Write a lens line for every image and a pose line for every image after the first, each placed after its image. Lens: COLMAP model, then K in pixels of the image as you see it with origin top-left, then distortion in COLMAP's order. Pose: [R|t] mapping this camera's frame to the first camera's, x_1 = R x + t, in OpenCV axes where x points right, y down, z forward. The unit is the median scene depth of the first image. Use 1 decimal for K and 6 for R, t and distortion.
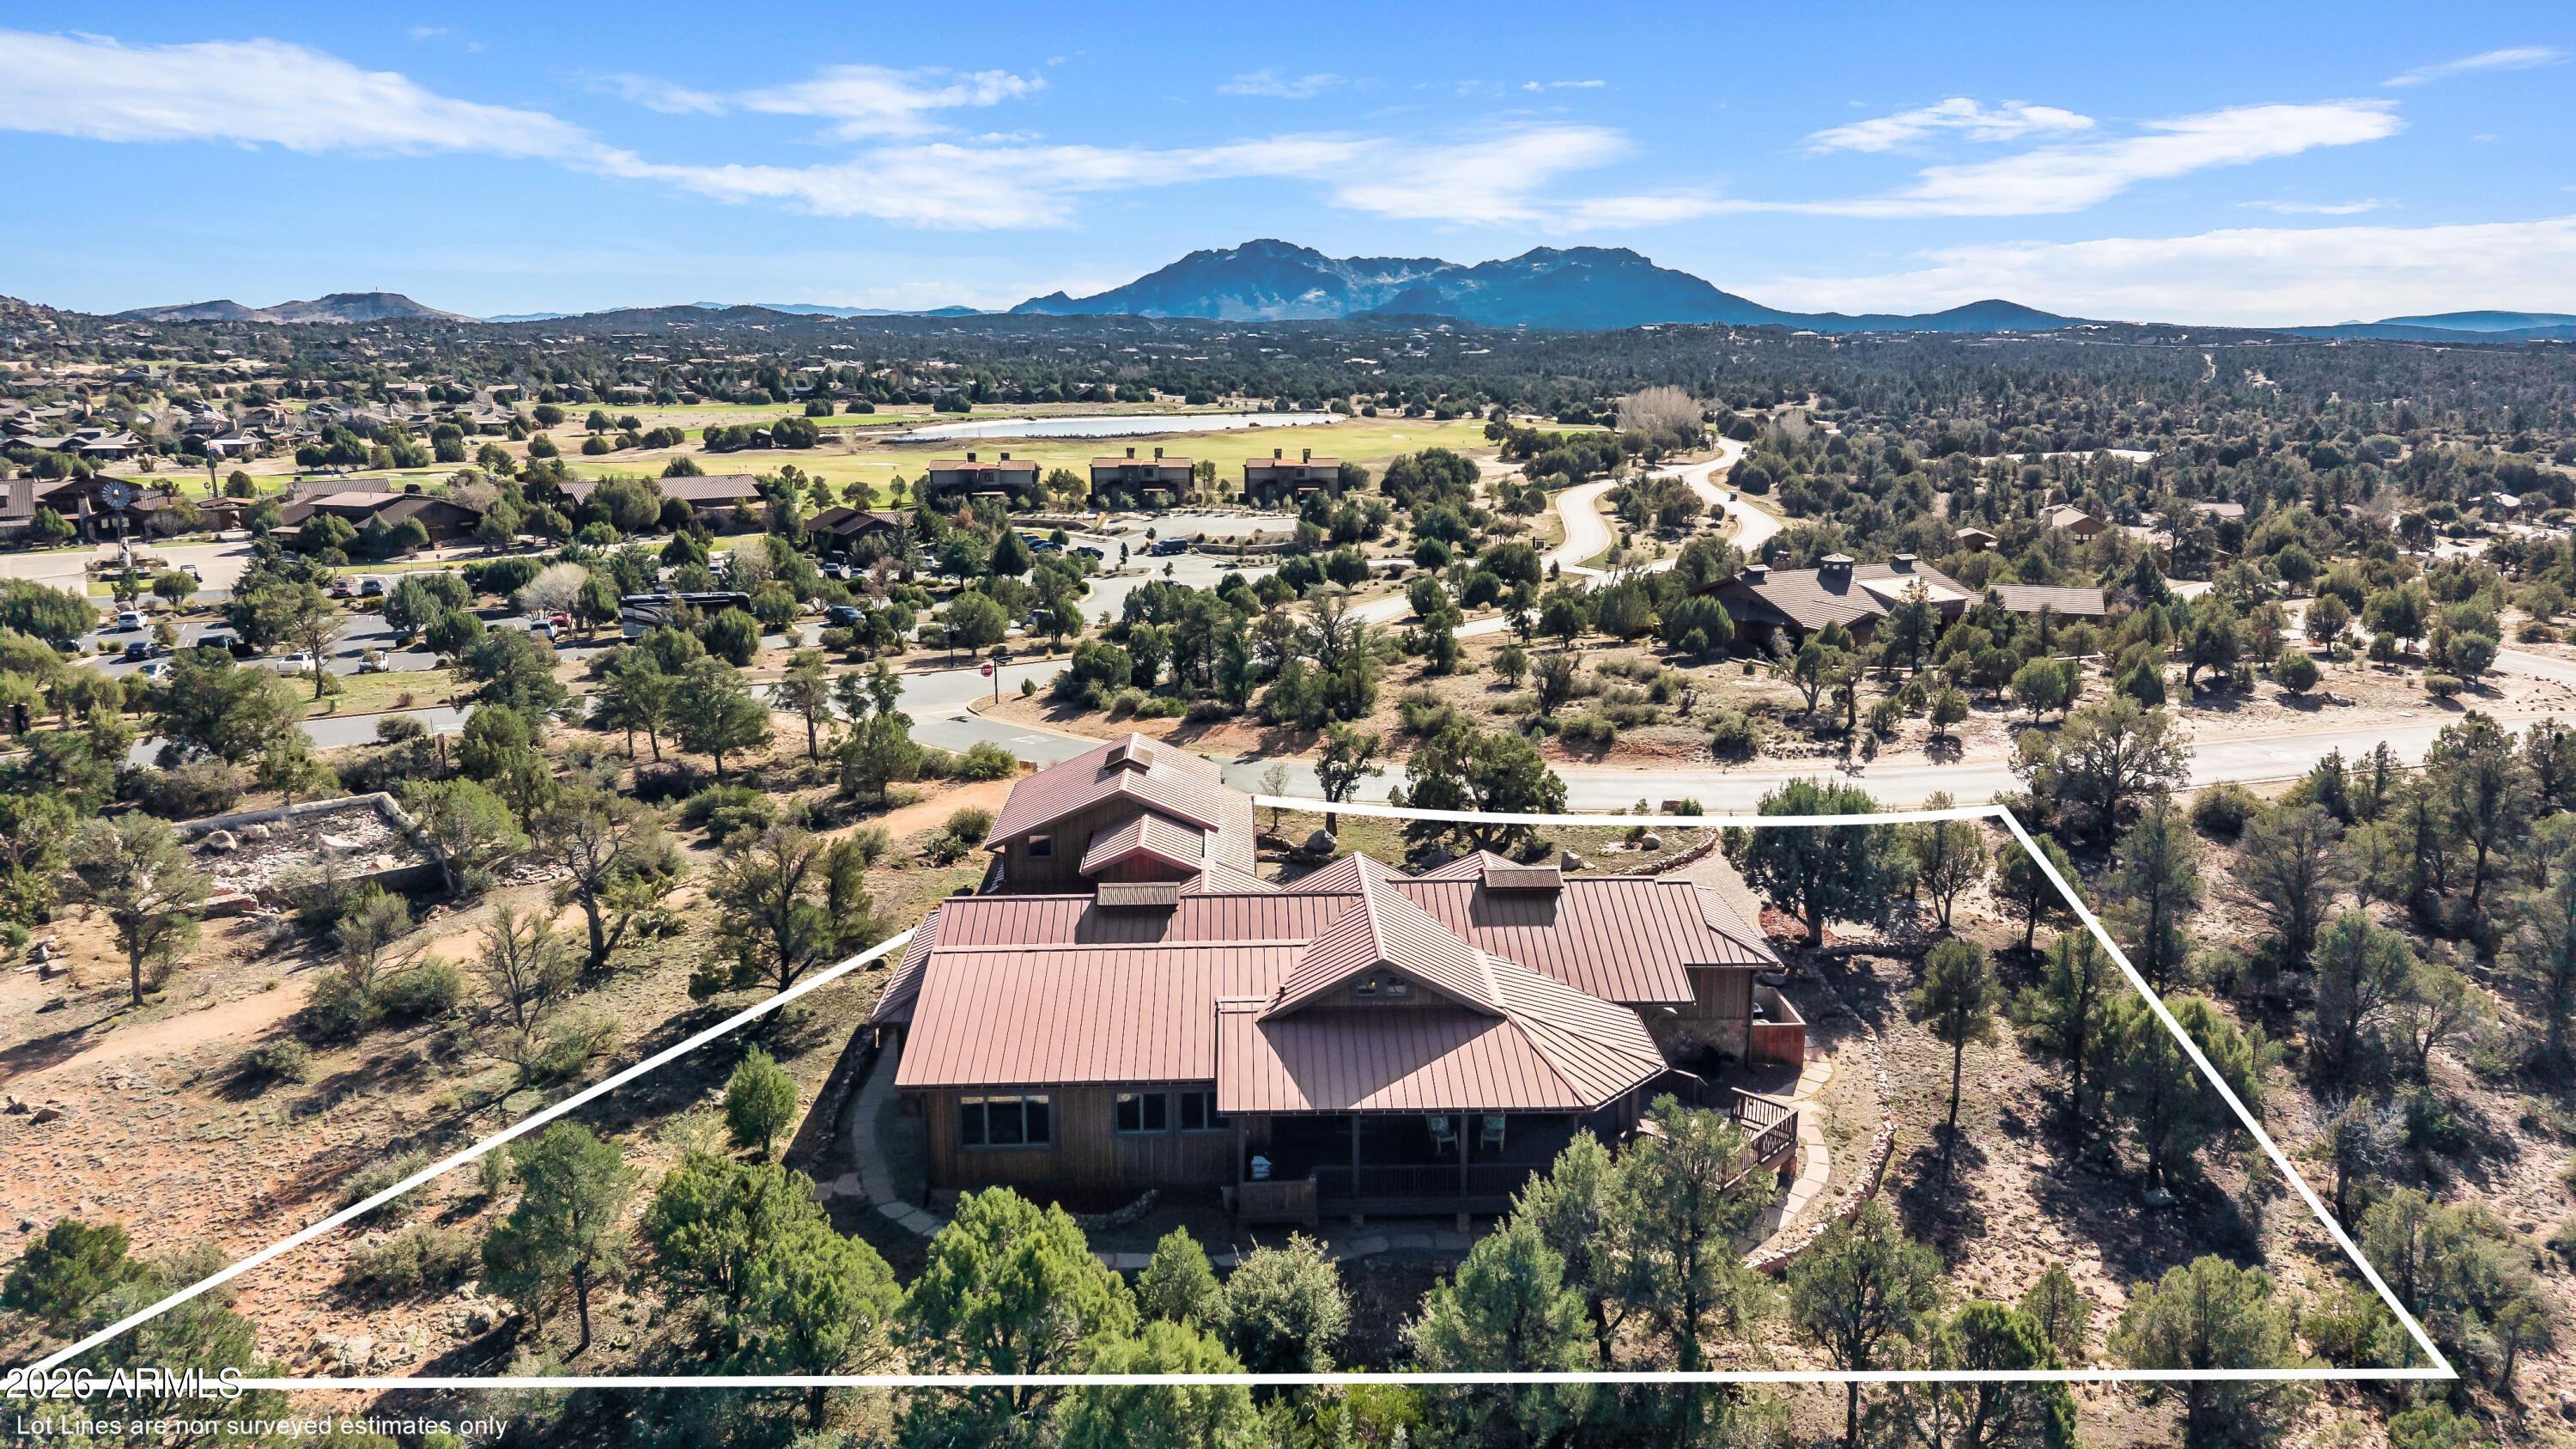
lens RADIAL K [[1813.9, 0, 1200.7], [0, 1813.9, 722.0], [0, 0, 1]] dist [0.002909, -0.081554]
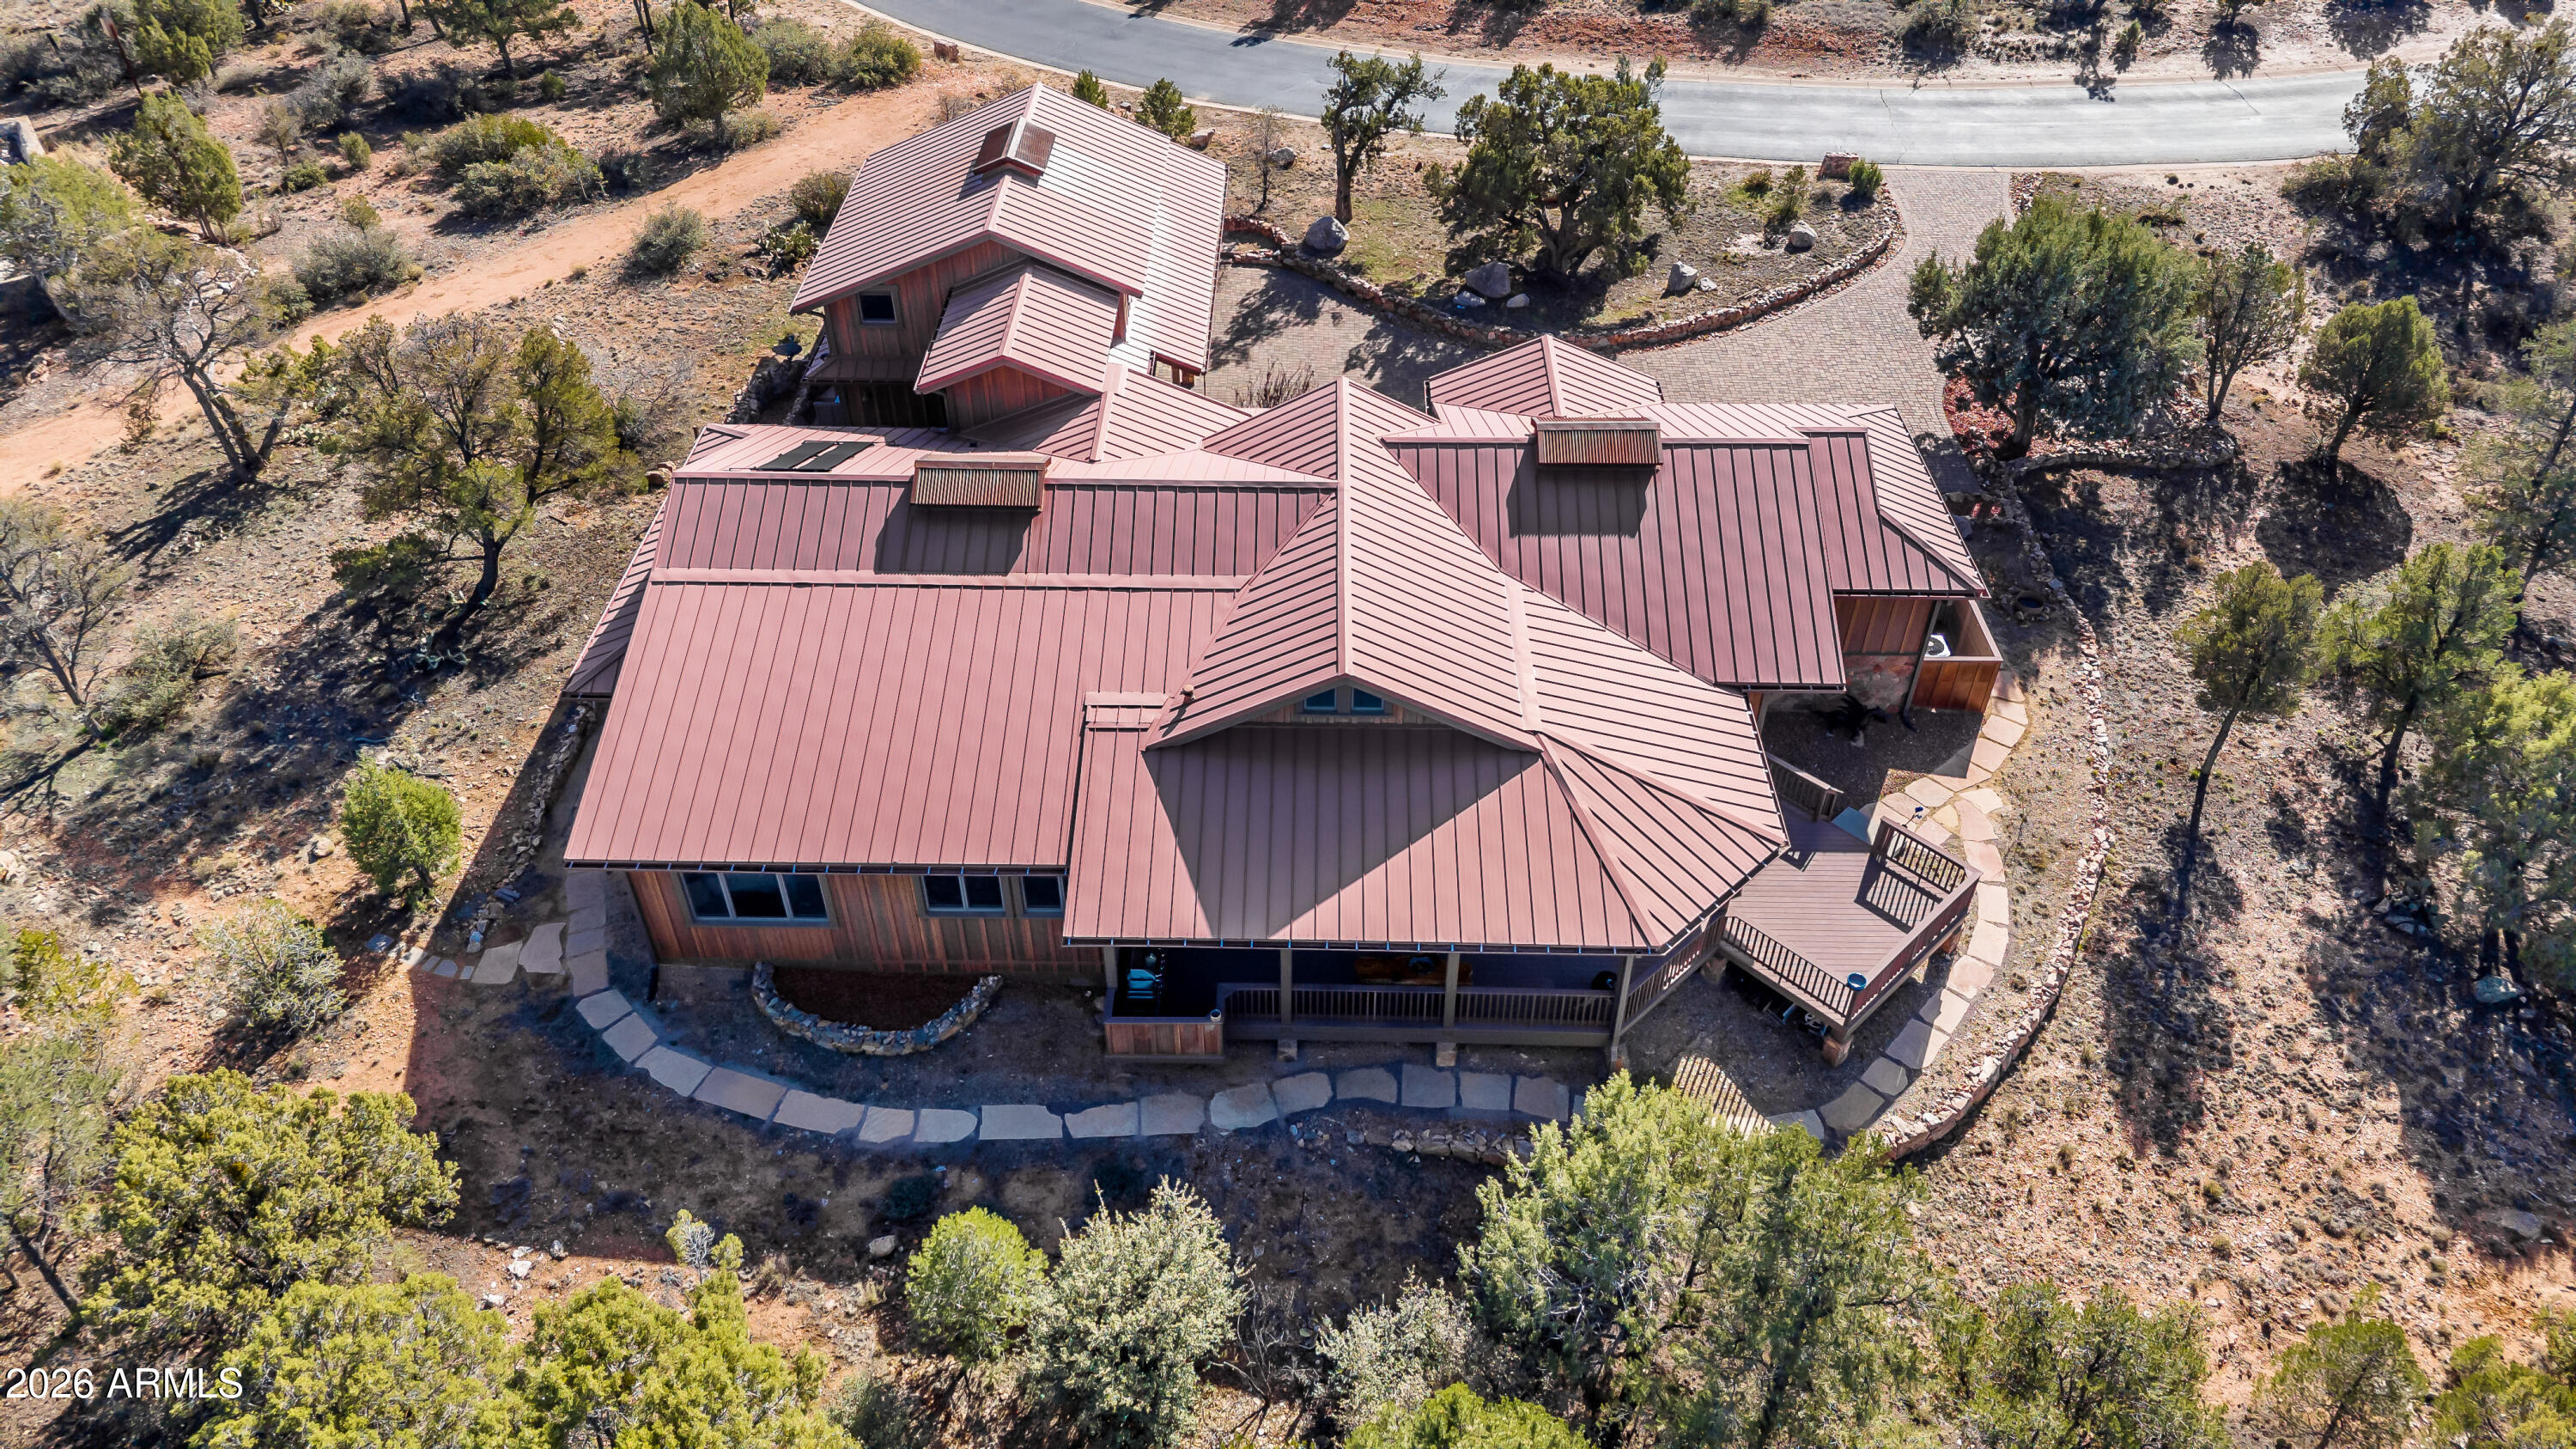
lens RADIAL K [[1778.5, 0, 1251.7], [0, 1778.5, 797.3], [0, 0, 1]] dist [0.039368, -0.071262]
pose [[0.999799, 0.016373, -0.011567, 0.067587], [-0.008702, 0.874280, 0.485345, -0.107044], [0.018059, -0.485147, 0.874246, 0.403068]]
